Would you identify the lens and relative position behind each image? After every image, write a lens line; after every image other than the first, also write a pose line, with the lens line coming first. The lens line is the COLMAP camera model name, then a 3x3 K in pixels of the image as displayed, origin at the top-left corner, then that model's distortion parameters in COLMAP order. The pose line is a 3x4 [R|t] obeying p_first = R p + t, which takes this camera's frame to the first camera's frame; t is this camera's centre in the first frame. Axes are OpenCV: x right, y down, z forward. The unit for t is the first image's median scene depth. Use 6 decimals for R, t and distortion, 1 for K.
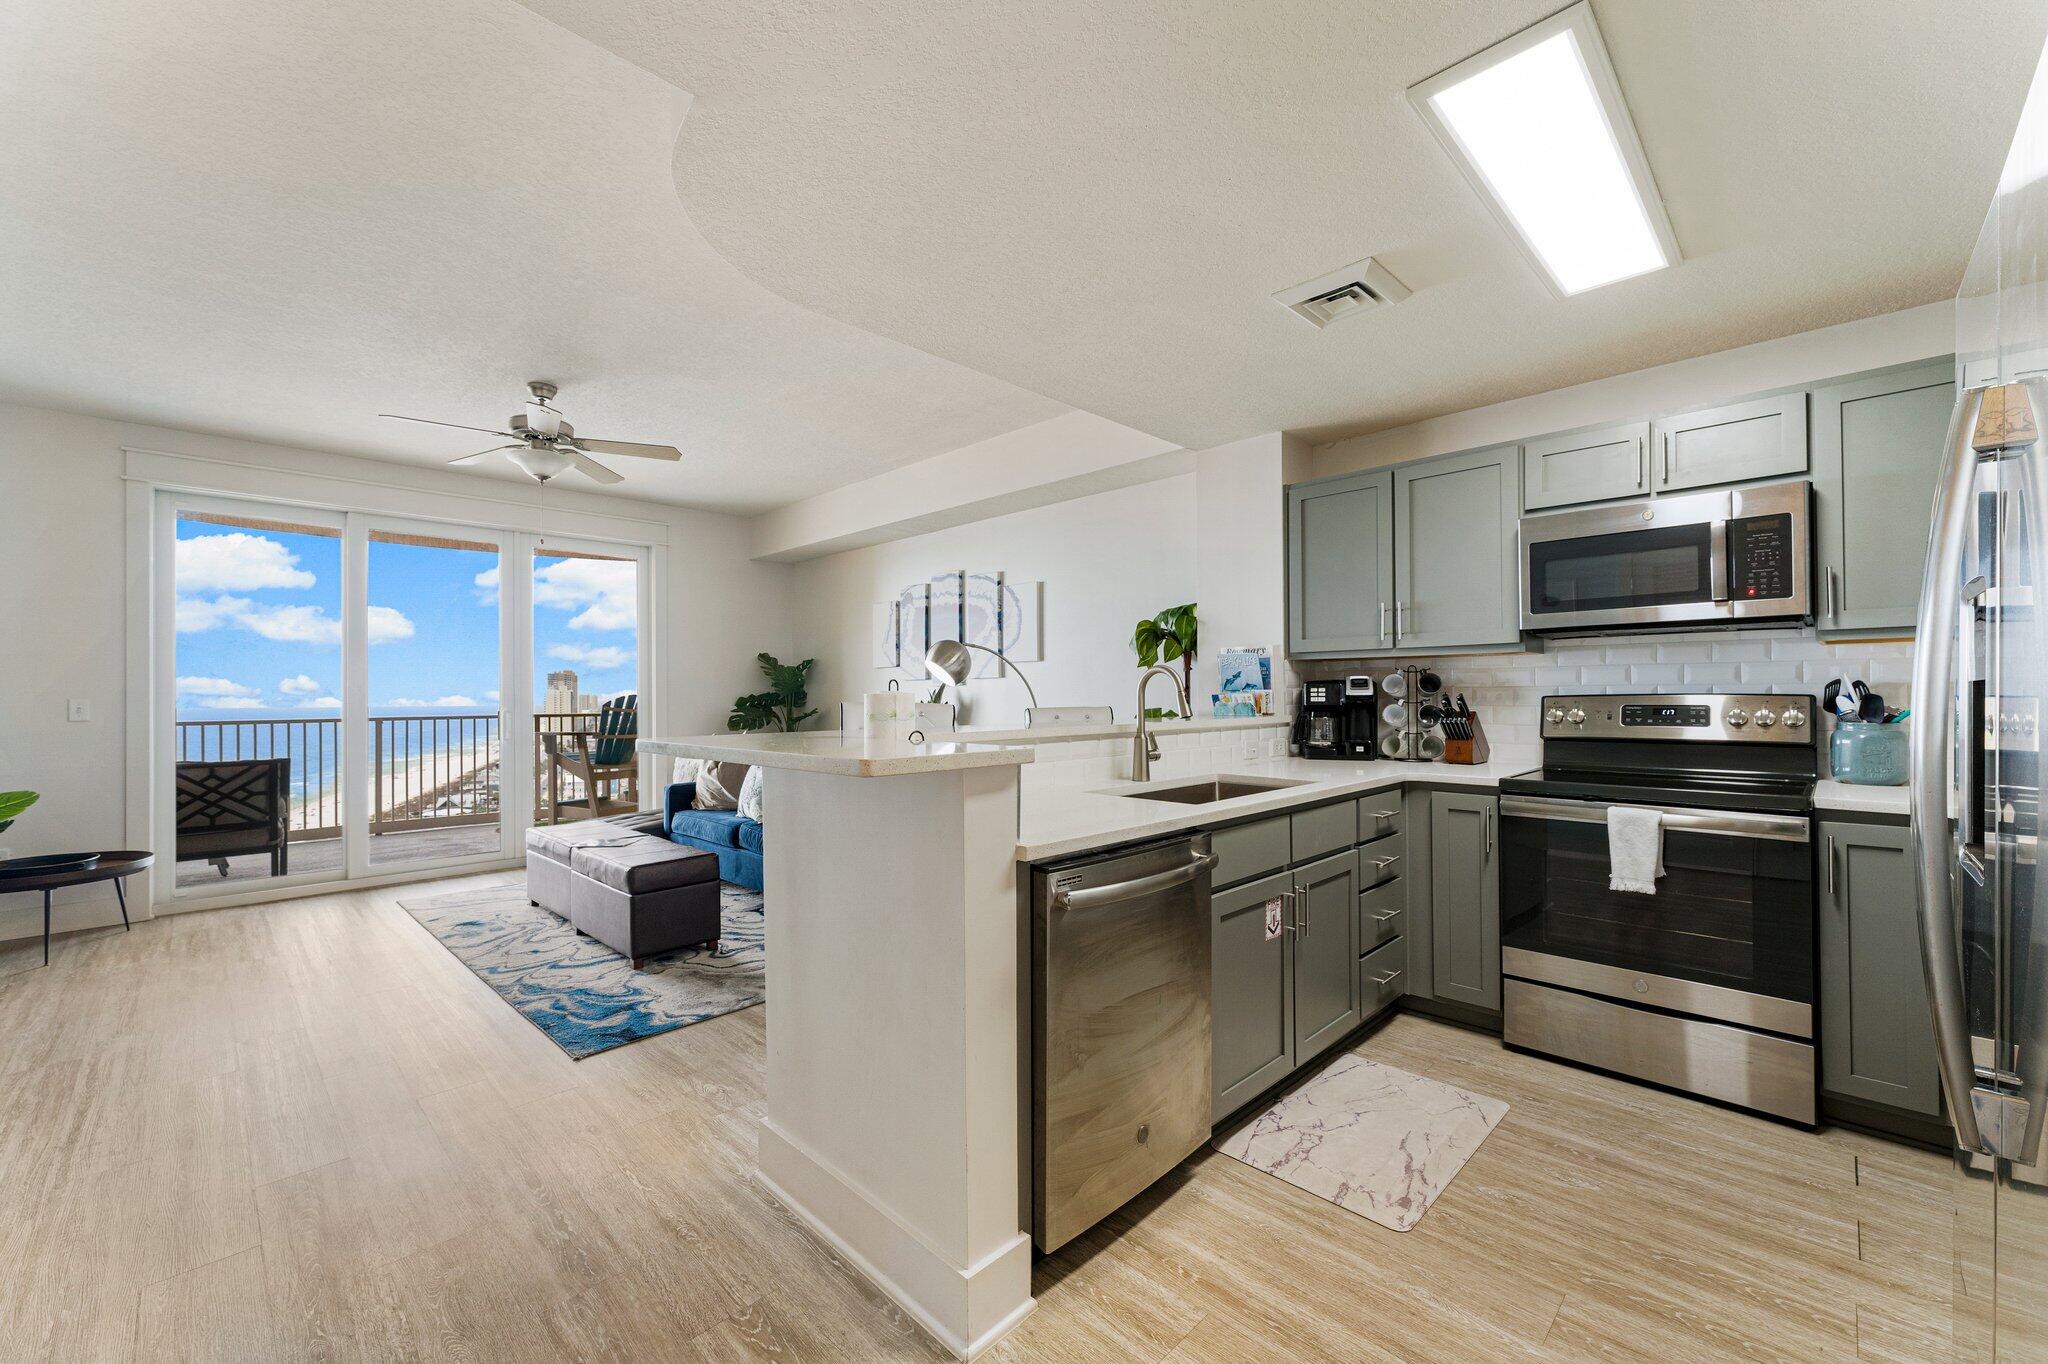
lens RADIAL K [[817.8, 0, 1017.3], [0, 817.8, 690.9], [0, 0, 1]] dist [-0.000024, -0.000047]
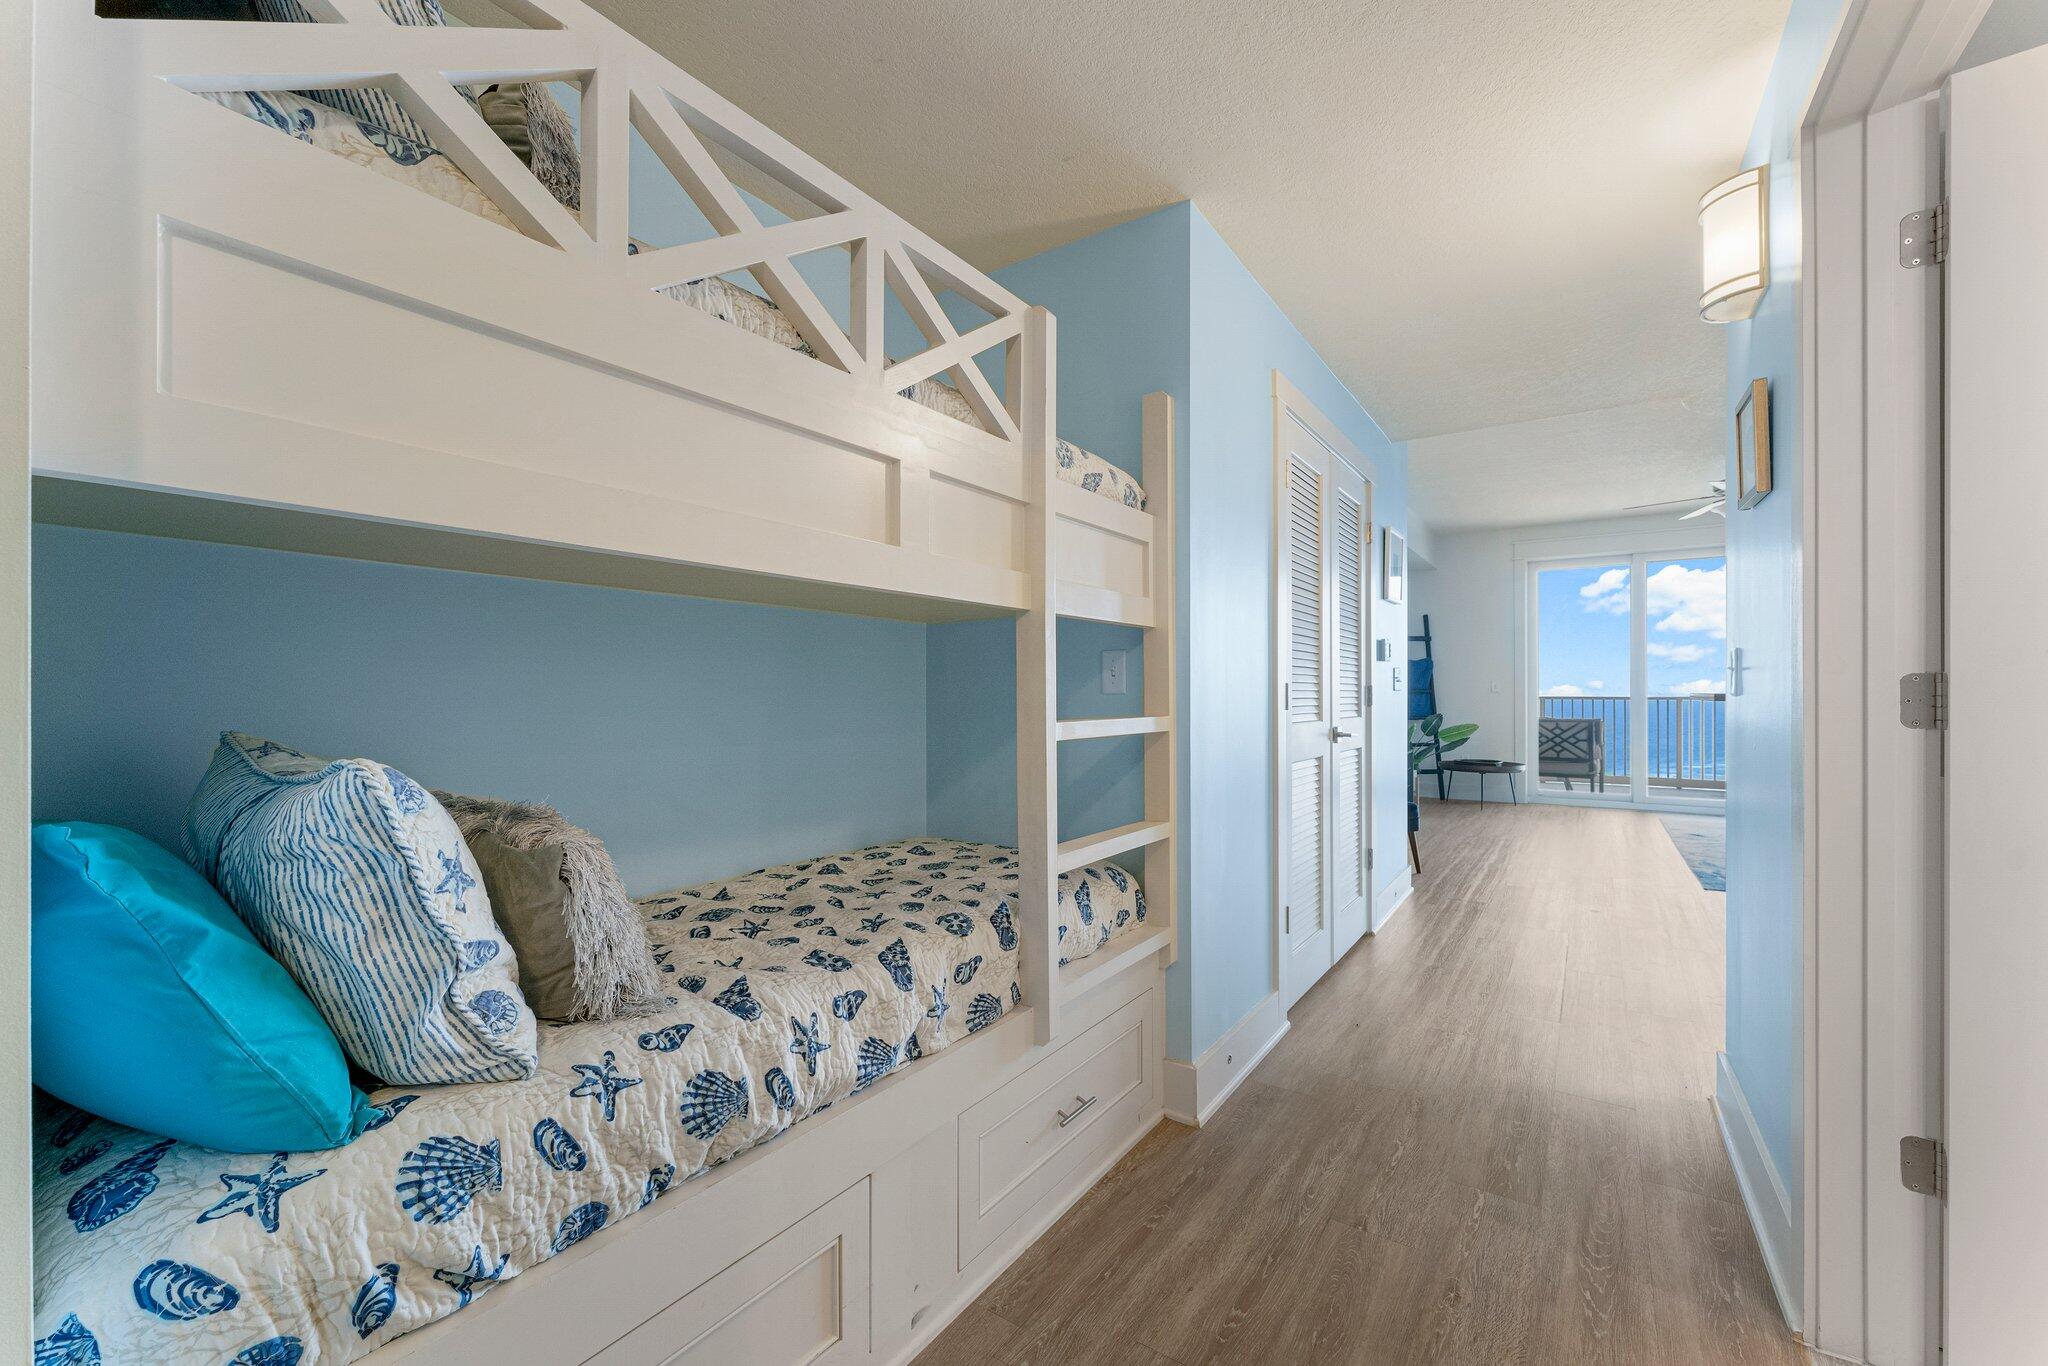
lens RADIAL K [[817.8, 0, 1017.3], [0, 817.8, 691.9], [0, 0, 1]] dist [-0.000024, -0.000047]
pose [[0.168956, 0.006585, -0.985602, 0.492302], [0.006944, 0.999945, 0.007871, 0.012147], [0.985599, -0.008174, 0.168901, -0.380708]]
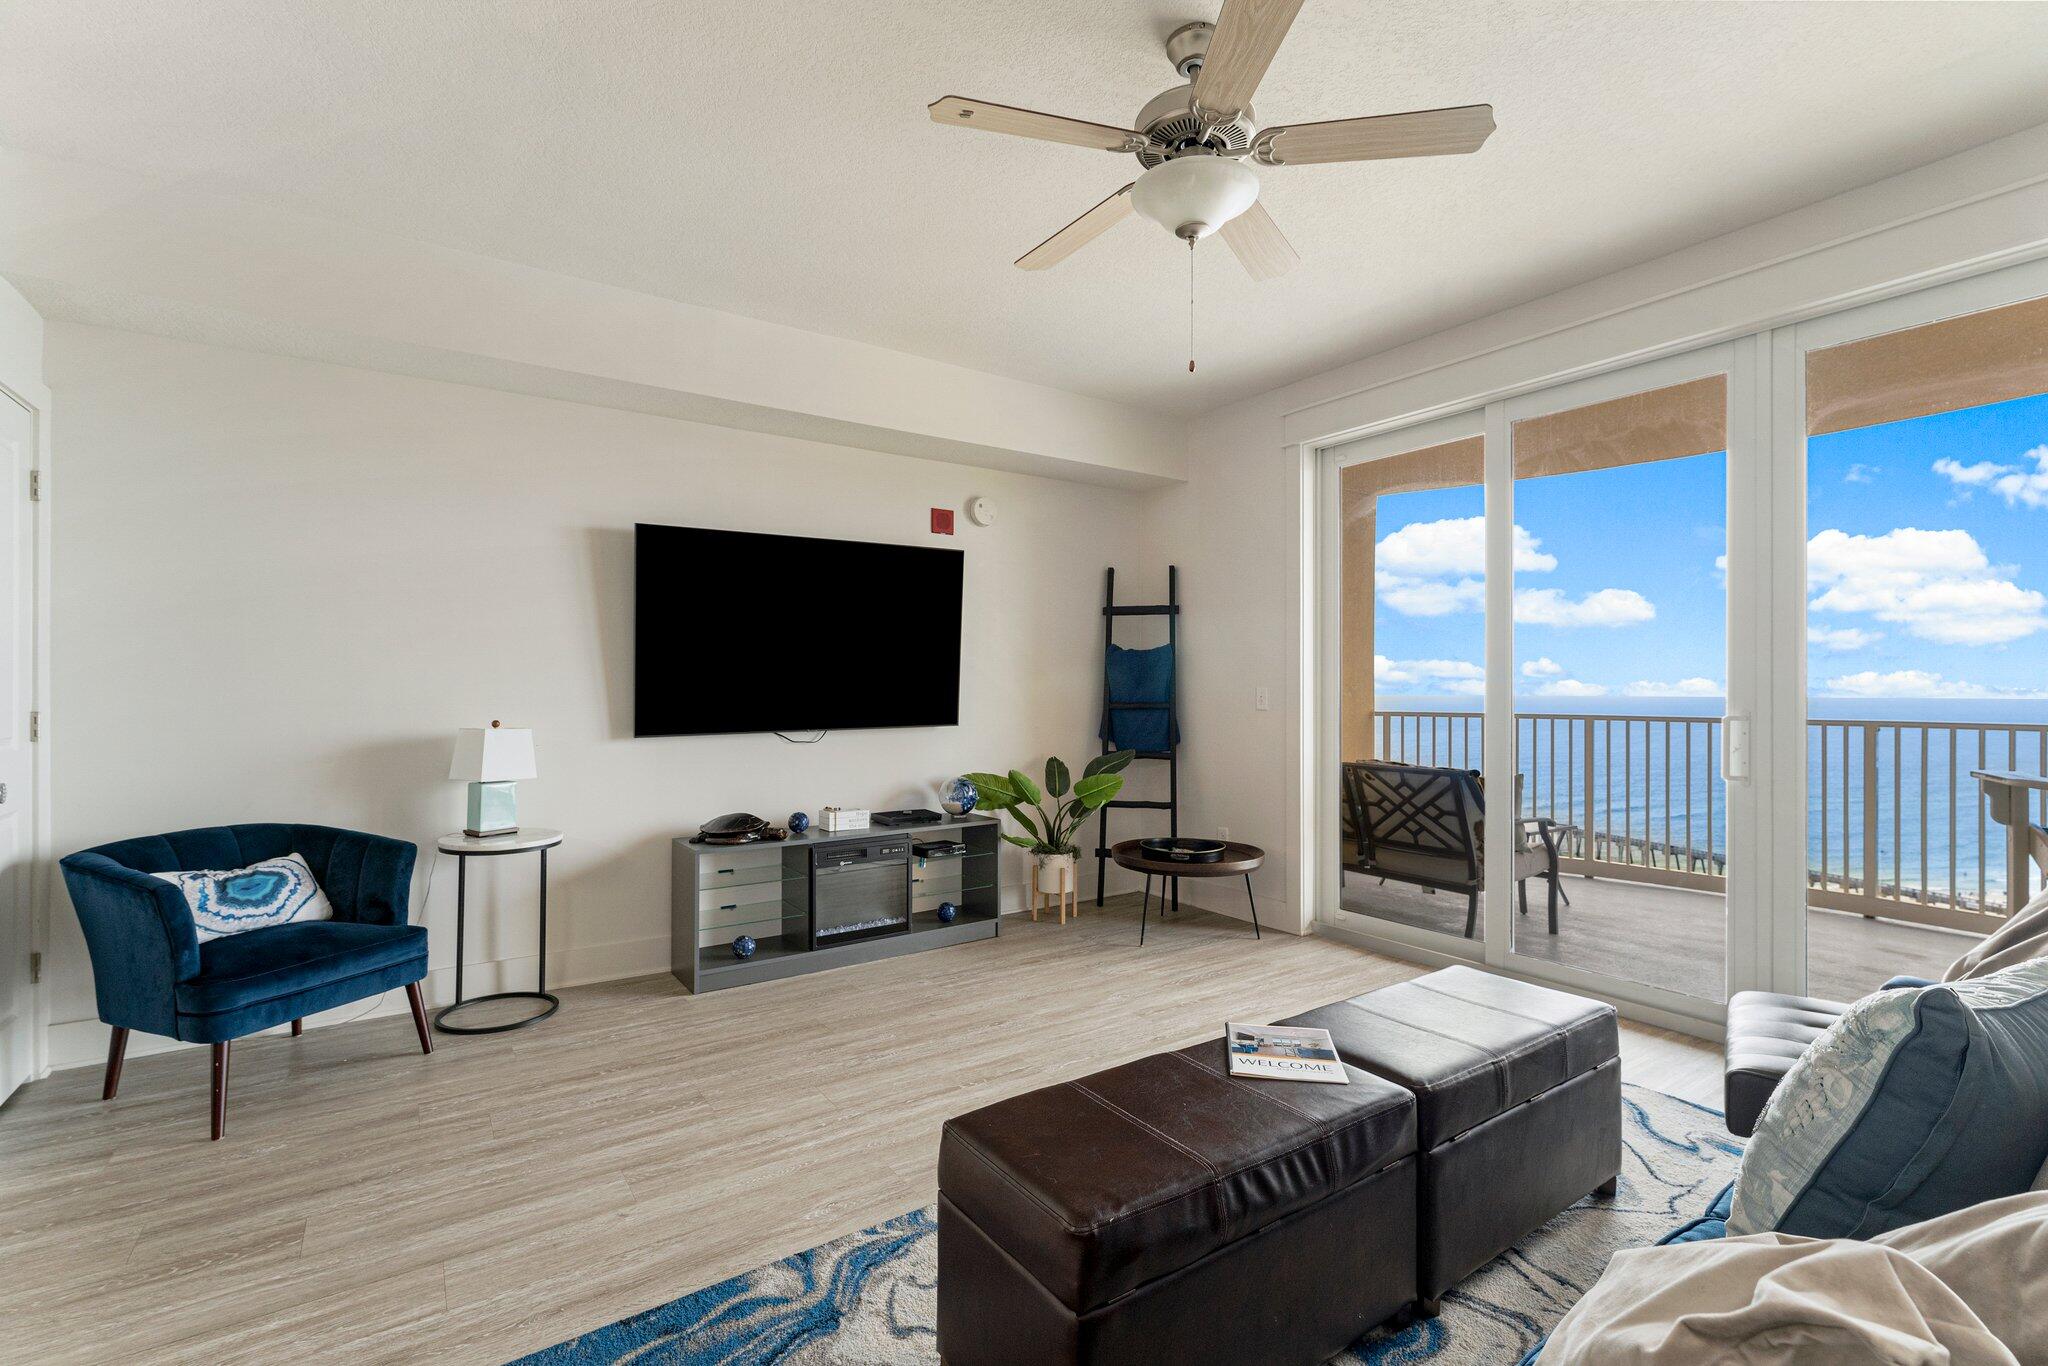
lens RADIAL K [[907.4, 0, 1024.0], [0, 907.4, 683.0], [0, 0, 1]] dist [-0.001471, -0.000142]
pose [[-0.185766, 0.001814, -0.982592, -0.034092], [0.004008, 0.999991, 0.001089, 0.002810], [0.982586, -0.003736, -0.185772, 0.842438]]
